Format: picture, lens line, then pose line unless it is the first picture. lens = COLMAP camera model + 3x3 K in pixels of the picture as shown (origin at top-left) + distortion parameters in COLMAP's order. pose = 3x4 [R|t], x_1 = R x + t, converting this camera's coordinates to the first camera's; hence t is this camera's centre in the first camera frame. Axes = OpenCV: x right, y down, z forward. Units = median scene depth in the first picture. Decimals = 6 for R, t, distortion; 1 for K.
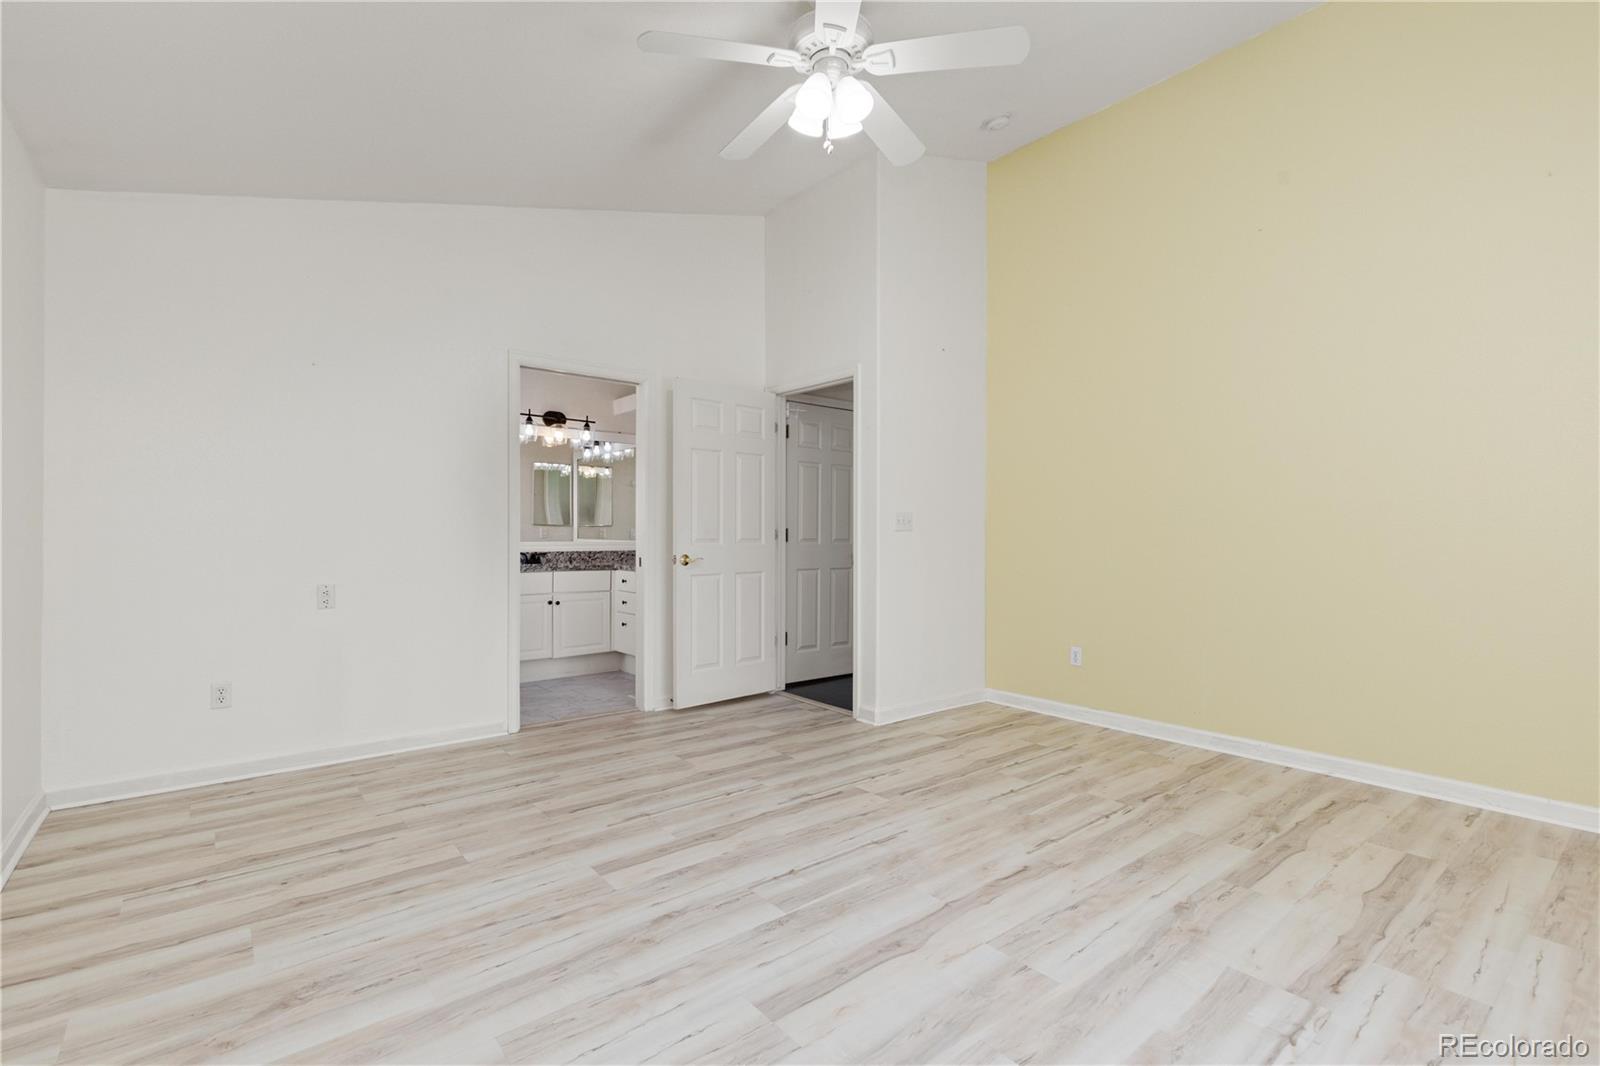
lens RADIAL K [[725.6, 0, 798.4], [0, 725.6, 534.8], [0, 0, 1]] dist [0.012993, -0.001794]
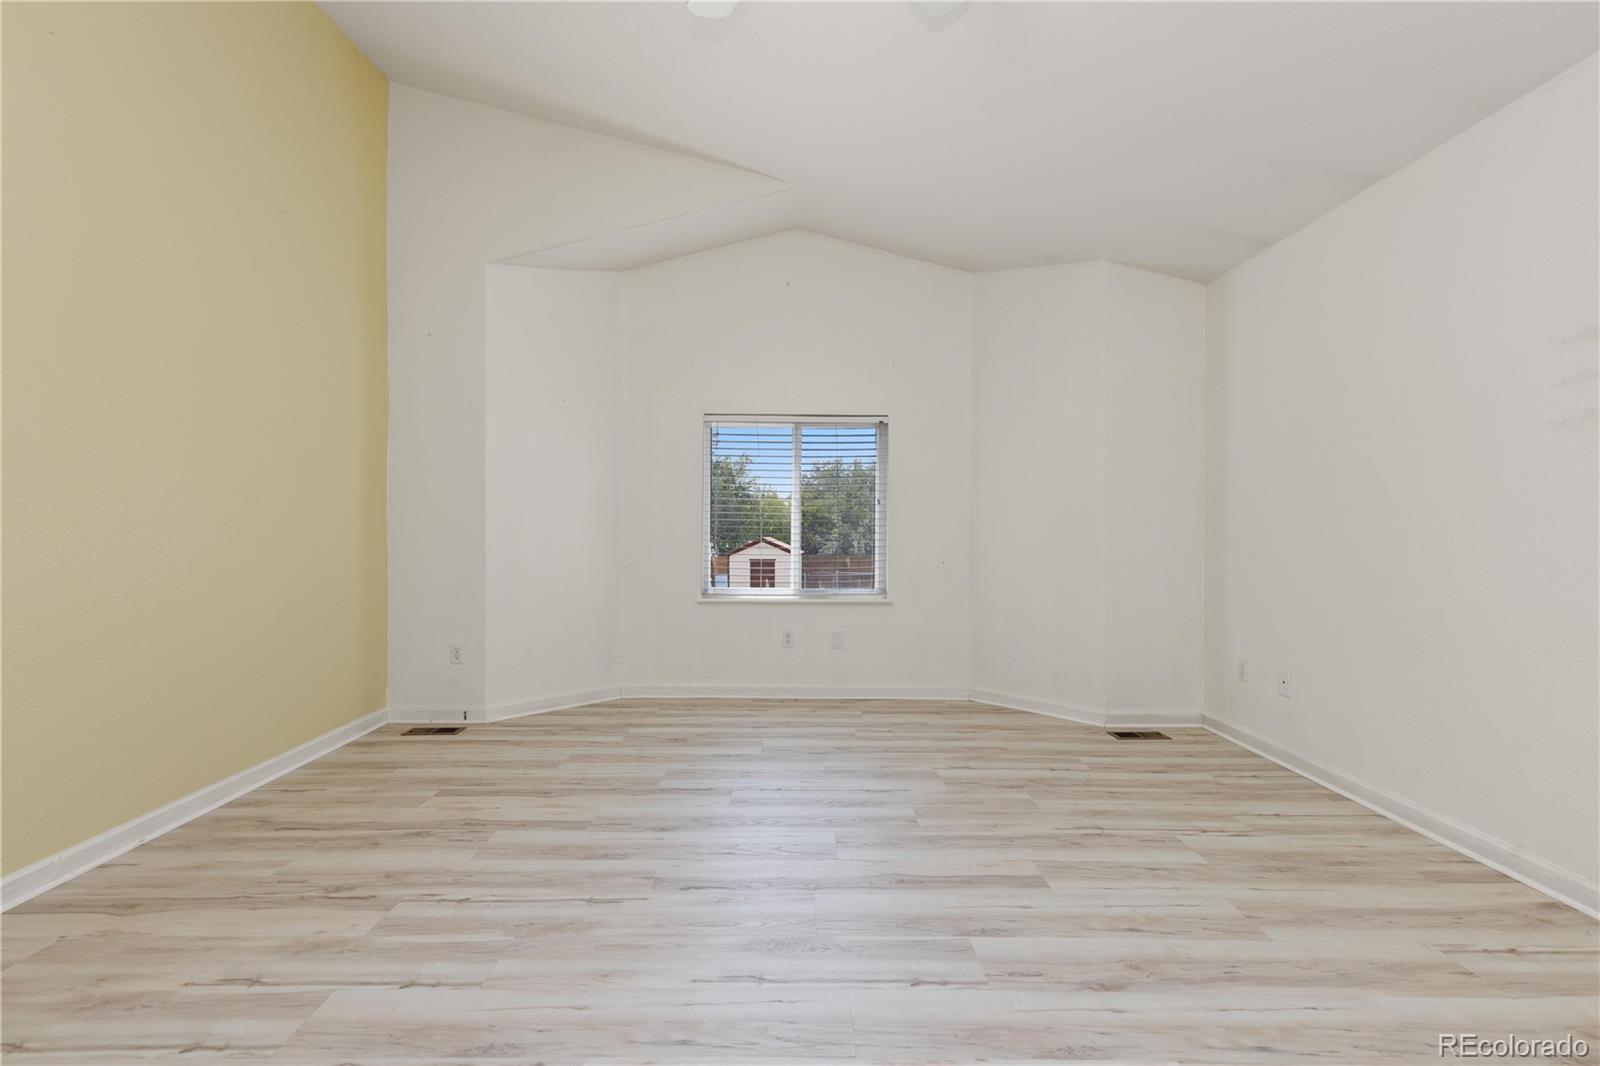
lens RADIAL K [[725.6, 0, 798.9], [0, 725.6, 529.8], [0, 0, 1]] dist [0.012993, -0.001794]
pose [[-0.777389, -0.007190, 0.628979, -0.348647], [-0.005852, 0.999974, 0.004197, 0.001402], [-0.628993, -0.000418, -0.777411, 1.519920]]
